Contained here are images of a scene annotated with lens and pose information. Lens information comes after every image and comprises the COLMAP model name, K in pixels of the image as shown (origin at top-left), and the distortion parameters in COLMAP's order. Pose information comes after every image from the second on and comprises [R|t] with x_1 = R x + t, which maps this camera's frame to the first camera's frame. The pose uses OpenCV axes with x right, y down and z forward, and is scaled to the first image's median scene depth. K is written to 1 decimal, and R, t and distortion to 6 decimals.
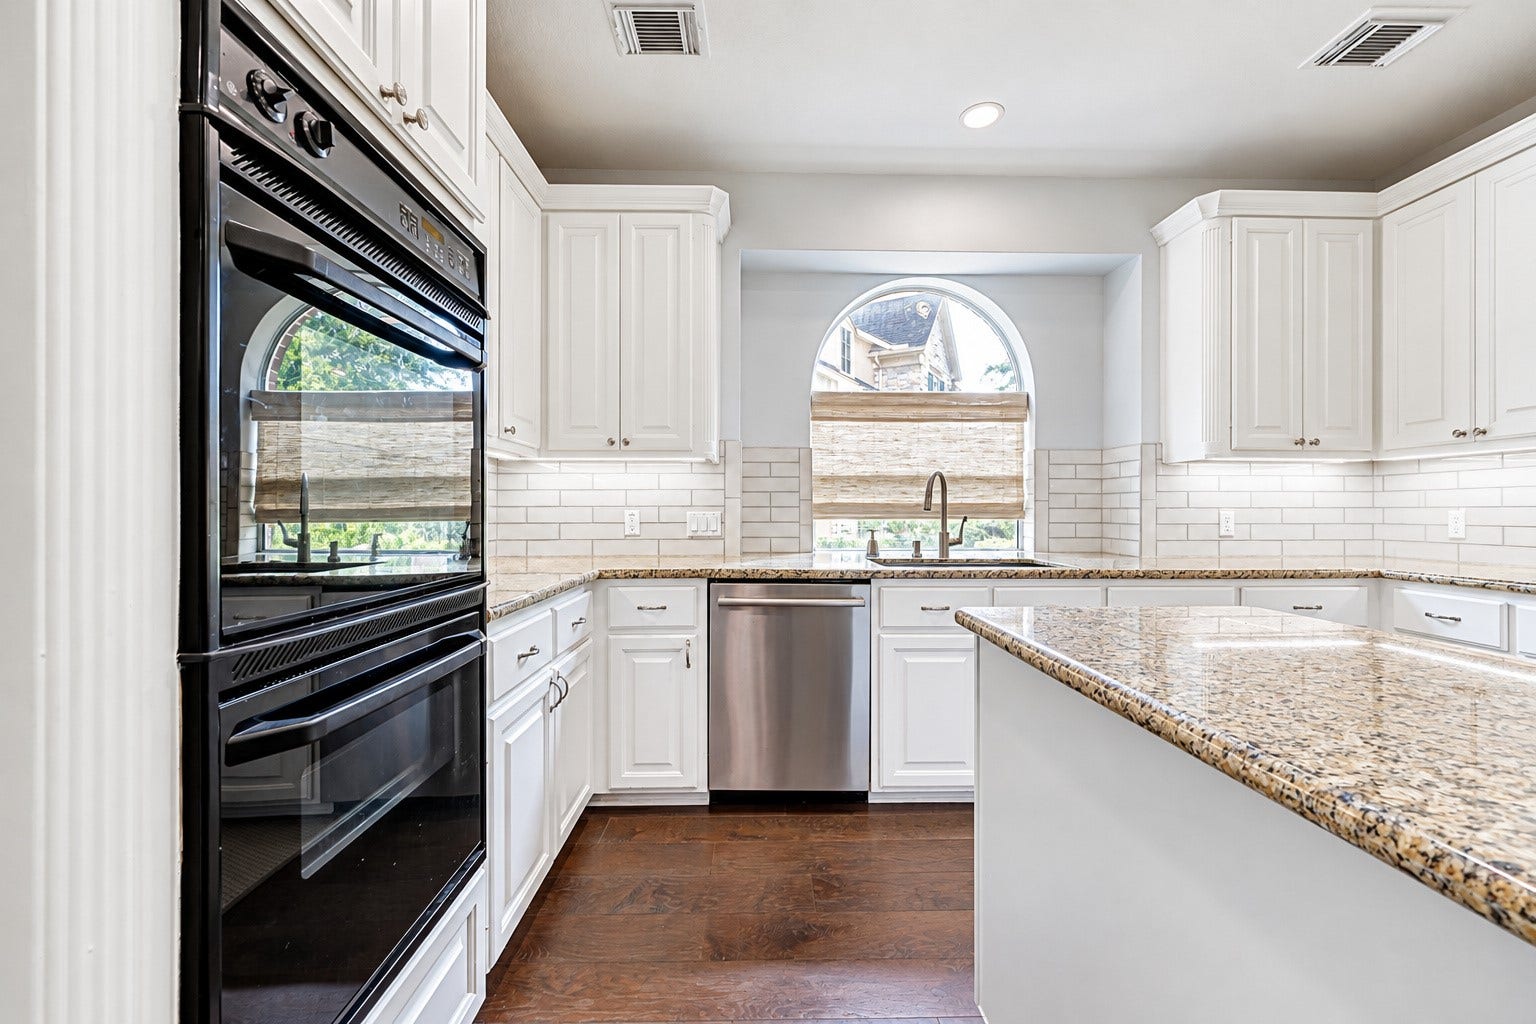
lens RADIAL K [[652.8, 0, 766.0], [0, 652.8, 499.1], [0, 0, 1]] dist [0.007784, 0.000320]
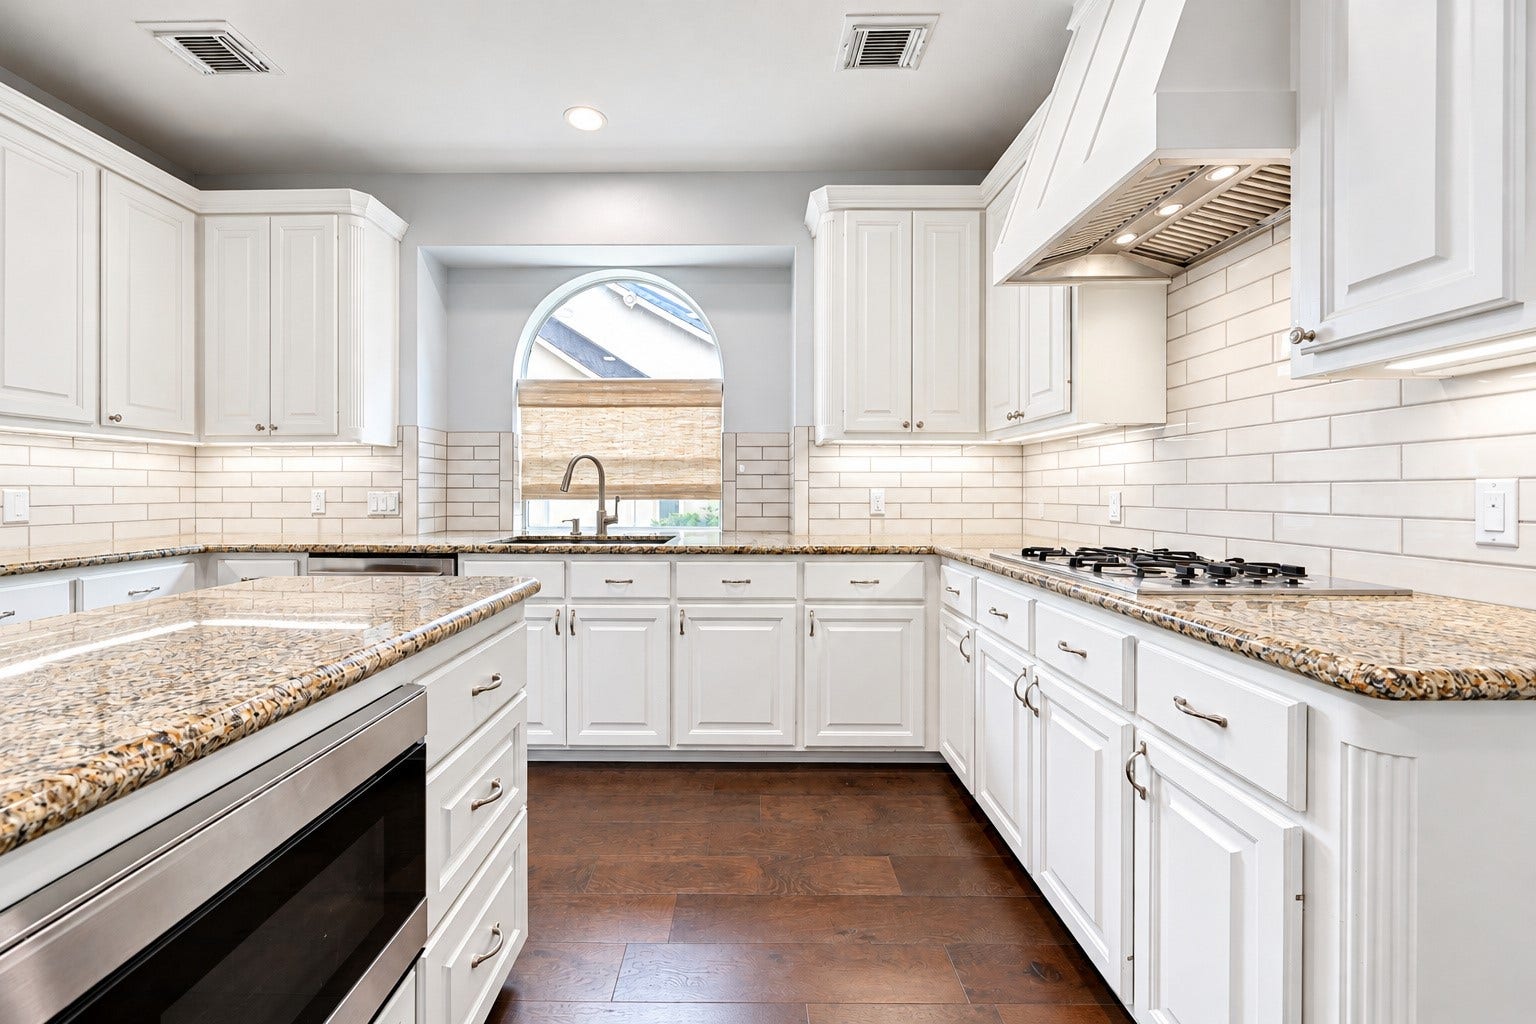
lens RADIAL K [[618.8, 0, 793.0], [0, 618.8, 506.1], [0, 0, 1]] dist [-0.000956, 0.000051]
pose [[0.999202, -0.000545, -0.039936, 0.630836], [0.002274, 0.999061, 0.043263, -0.001216], [0.039875, -0.043319, 0.998265, -0.004323]]
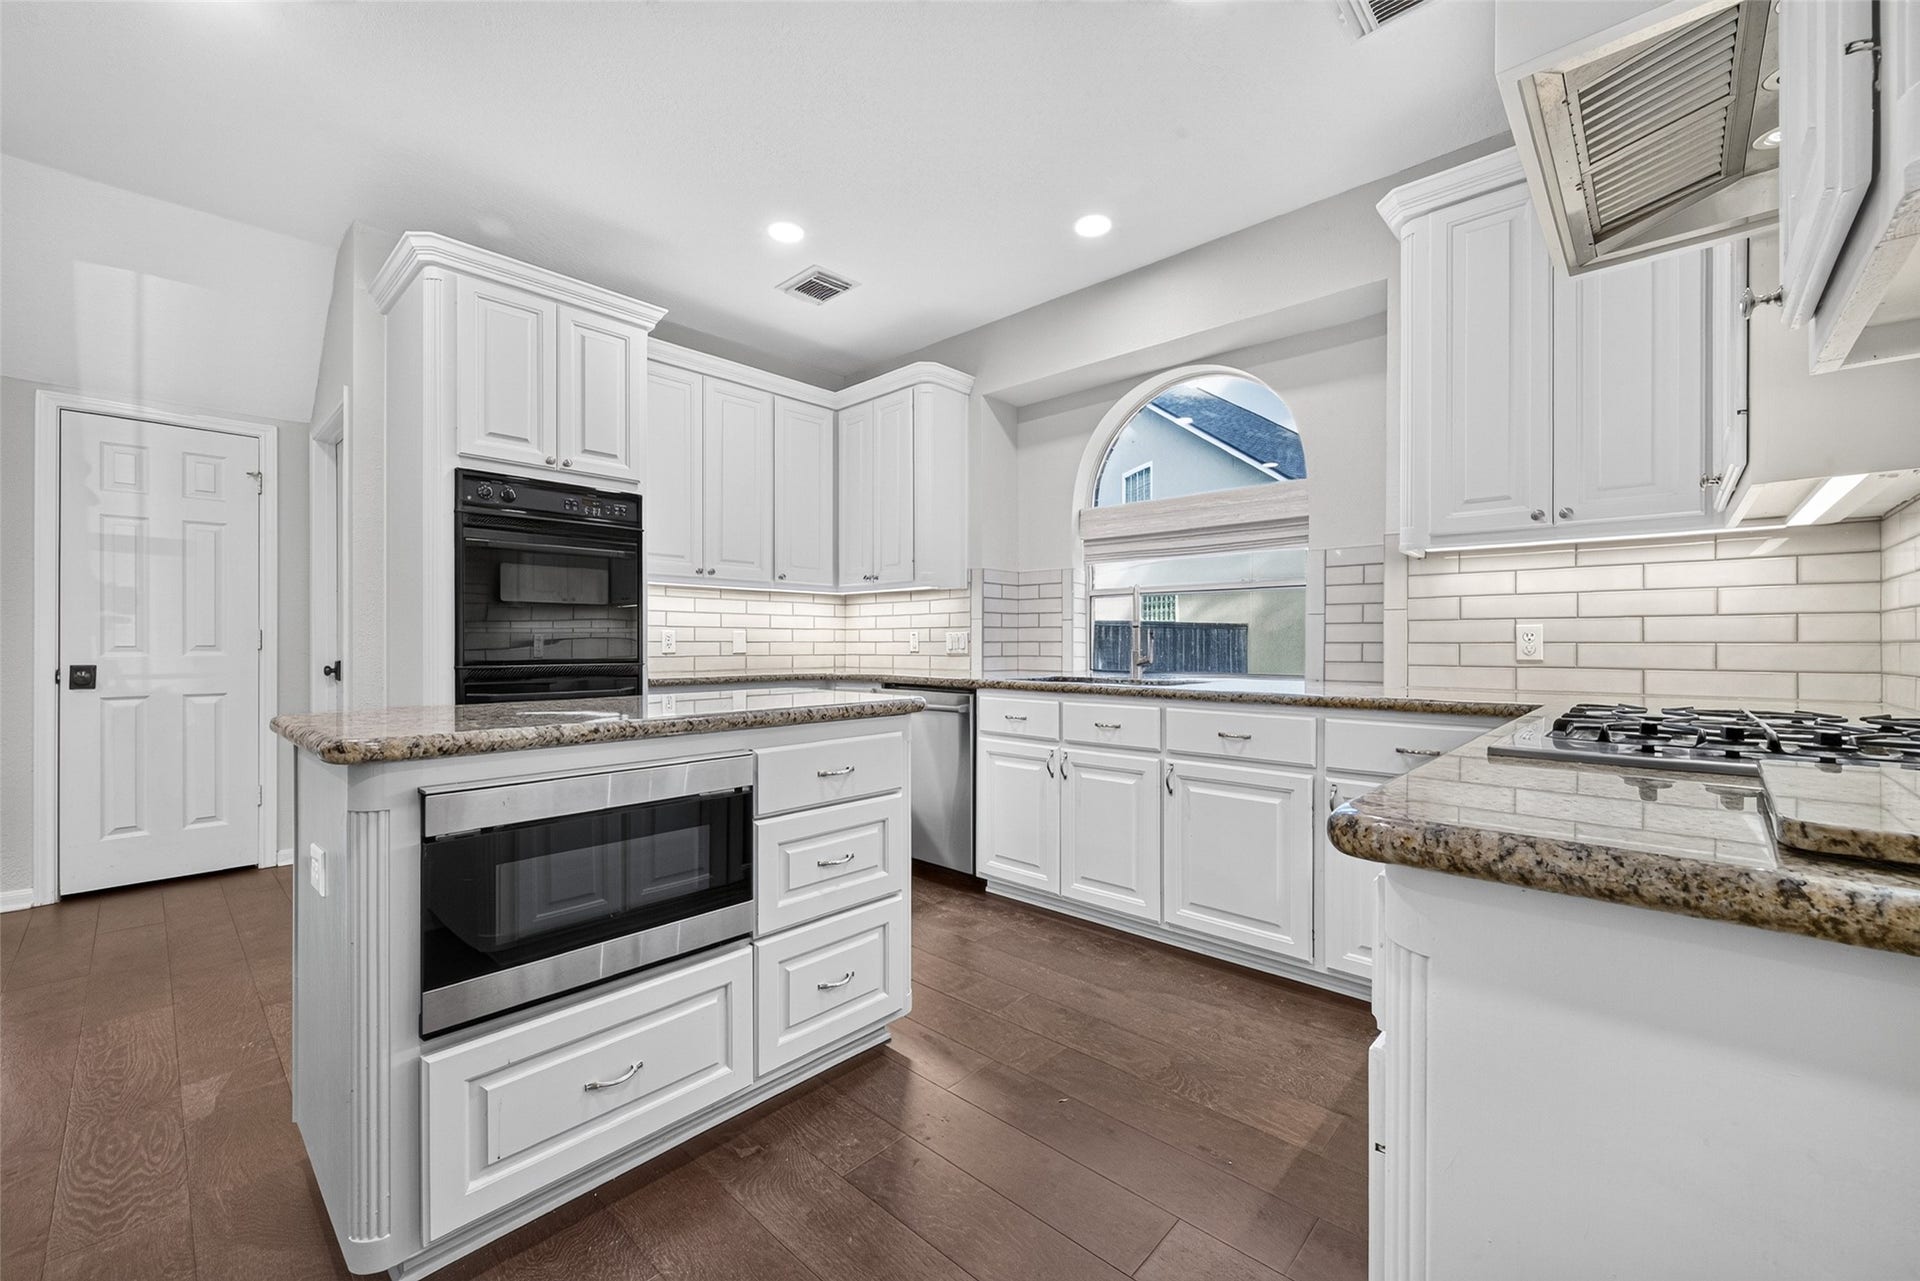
lens RADIAL K [[764.7, 0, 964.0], [0, 764.7, 640.5], [0, 0, 1]] dist [0.002717, 0.000216]
pose [[0.723503, -0.002680, -0.690316, 0.858907], [0.024690, 0.999453, 0.021996, 0.004608], [0.689880, -0.032958, 0.723173, 0.018311]]
